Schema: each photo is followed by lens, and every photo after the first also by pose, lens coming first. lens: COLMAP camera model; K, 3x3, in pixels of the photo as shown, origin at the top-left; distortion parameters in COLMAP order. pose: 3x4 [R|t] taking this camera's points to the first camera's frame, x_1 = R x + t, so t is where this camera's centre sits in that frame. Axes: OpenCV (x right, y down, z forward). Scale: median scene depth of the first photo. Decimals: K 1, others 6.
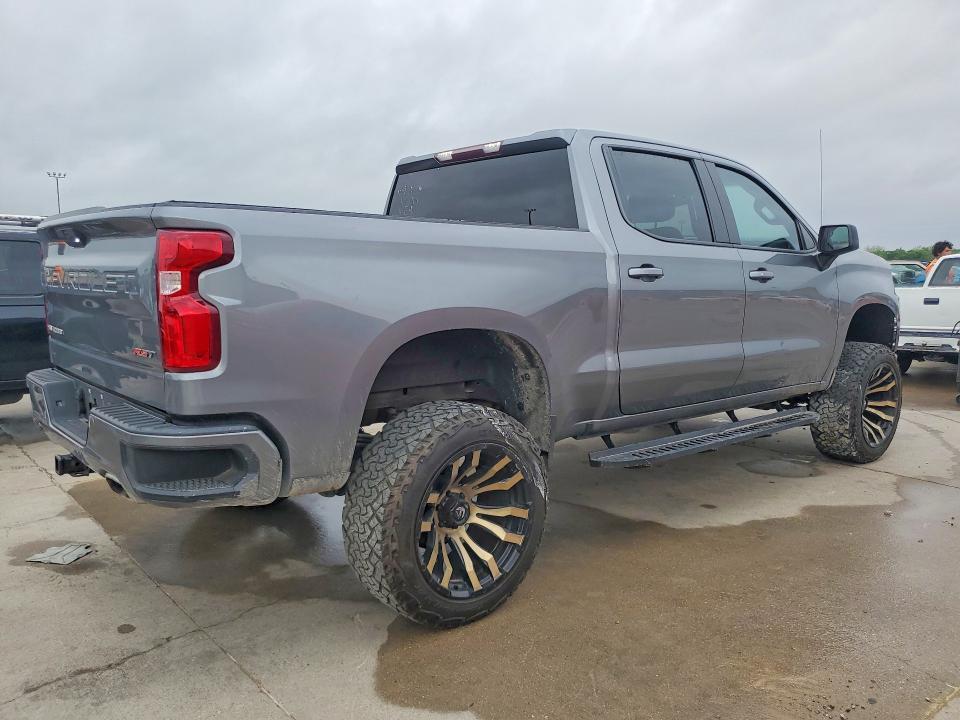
lens RADIAL K [[743.3, 0, 480.0], [0, 743.3, 360.0], [0, 0, 1]] dist [-0.033094, 0.011401]
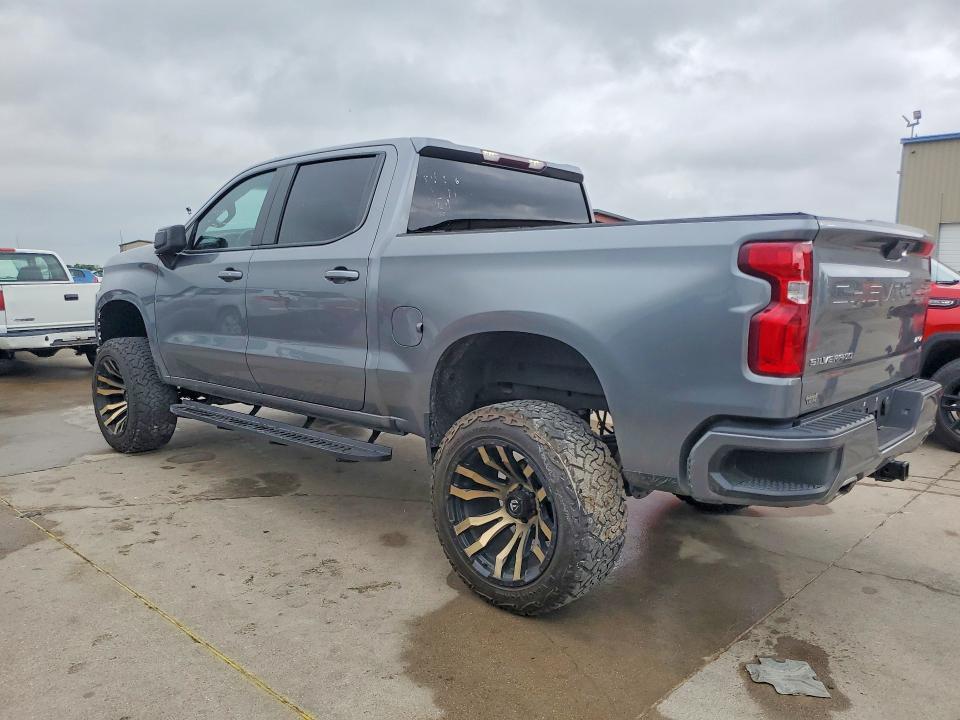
lens RADIAL K [[743.3, 0, 480.0], [0, 743.3, 360.0], [0, 0, 1]] dist [-0.033094, 0.011401]
pose [[-0.081724, -0.132769, 0.987772, -1.288389], [0.121858, 0.982320, 0.142118, -0.192136], [-0.989177, 0.131983, -0.064100, 1.380167]]
